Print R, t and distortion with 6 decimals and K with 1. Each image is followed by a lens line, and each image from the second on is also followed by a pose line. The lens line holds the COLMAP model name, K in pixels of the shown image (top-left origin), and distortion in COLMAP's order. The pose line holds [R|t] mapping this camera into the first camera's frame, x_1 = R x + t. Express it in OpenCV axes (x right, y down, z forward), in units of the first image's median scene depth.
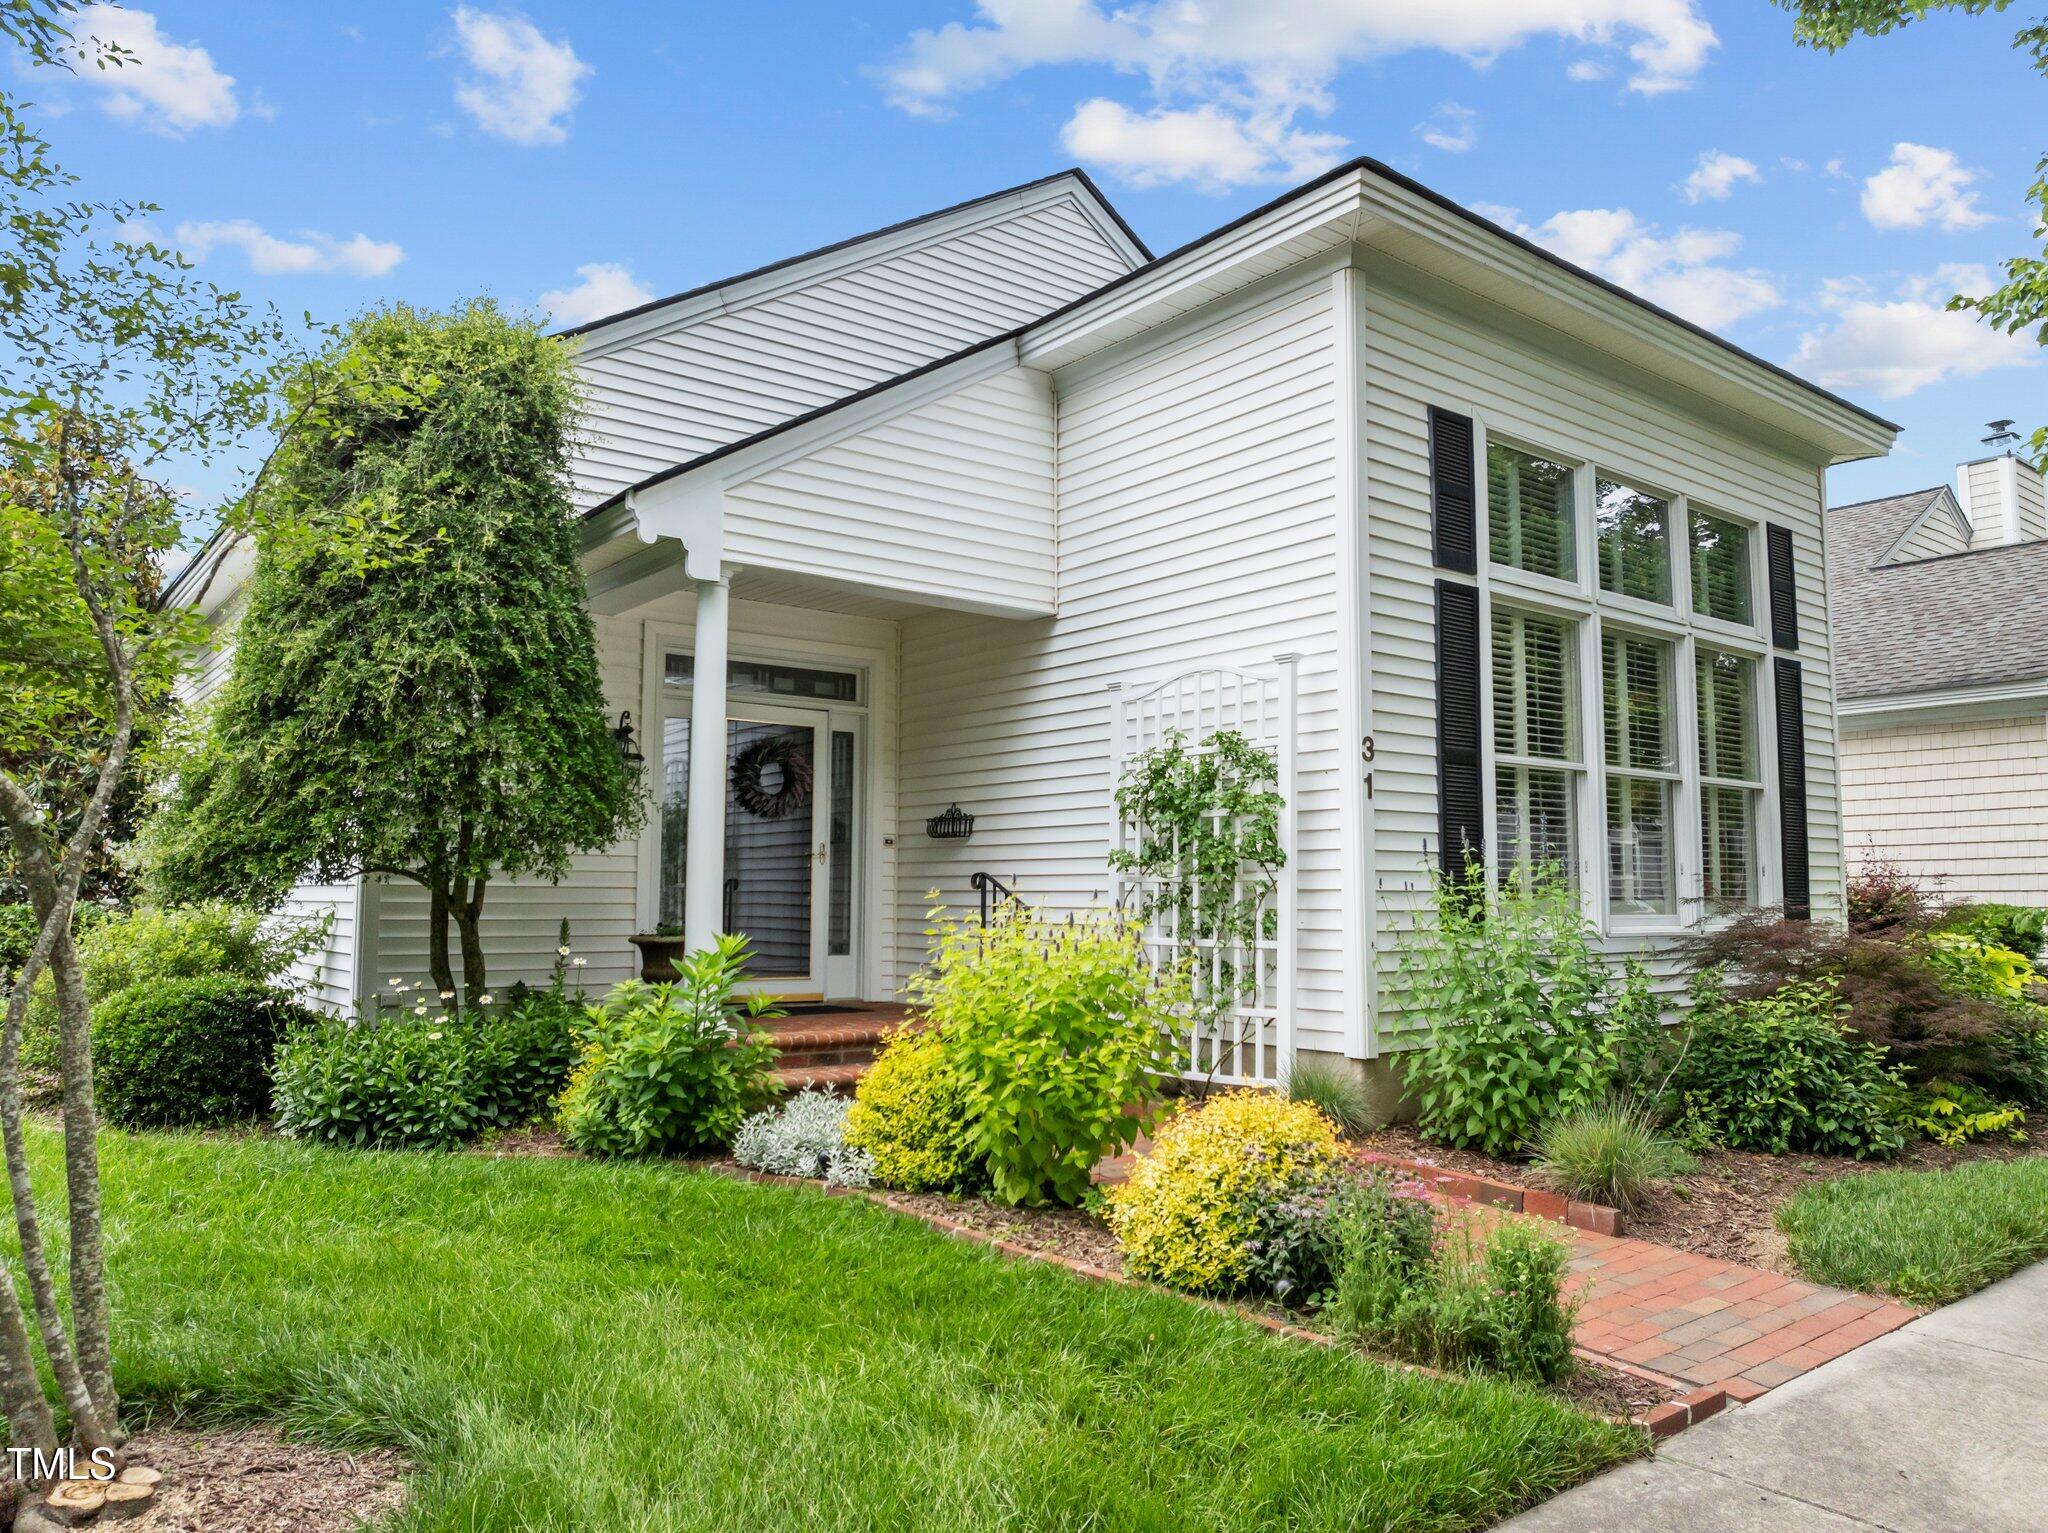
lens RADIAL K [[1438.9, 0, 1024.0], [0, 1438.9, 766.5], [0, 0, 1]] dist [-0.035064, 0.009136]
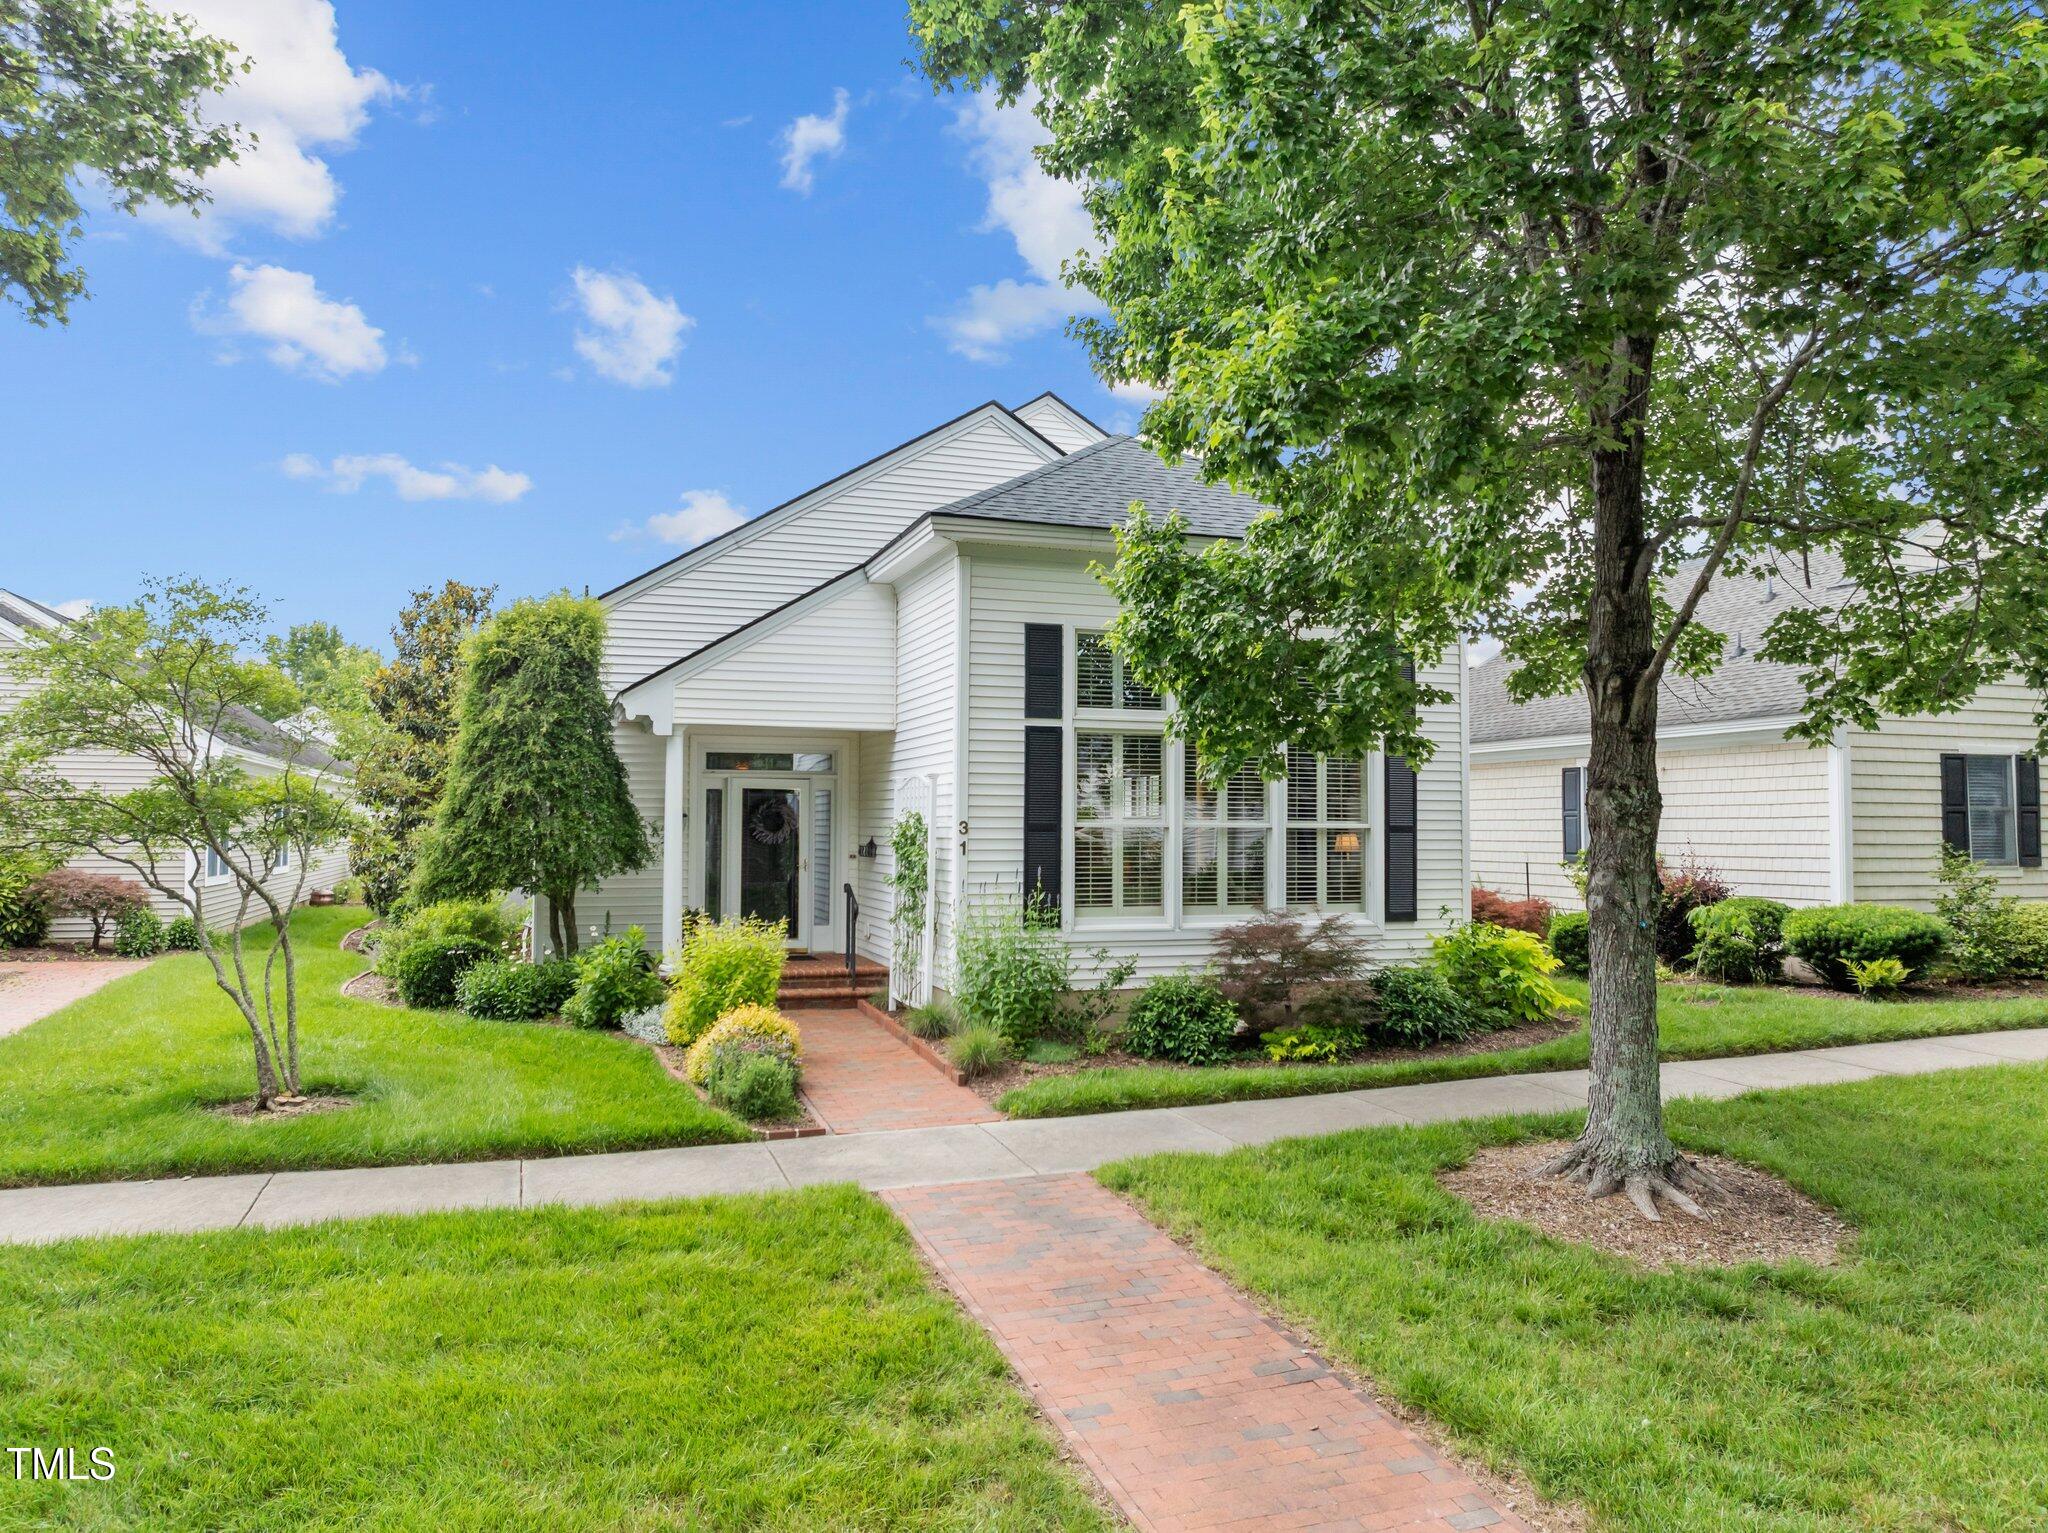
lens RADIAL K [[1436.2, 0, 1024.0], [0, 1436.2, 766.5], [0, 0, 1]] dist [0.001557, 0.001253]
pose [[0.944775, -0.014253, -0.327409, 0.894758], [0.030006, 0.998619, 0.043113, -0.163410], [0.326342, -0.050557, 0.943899, -0.680089]]
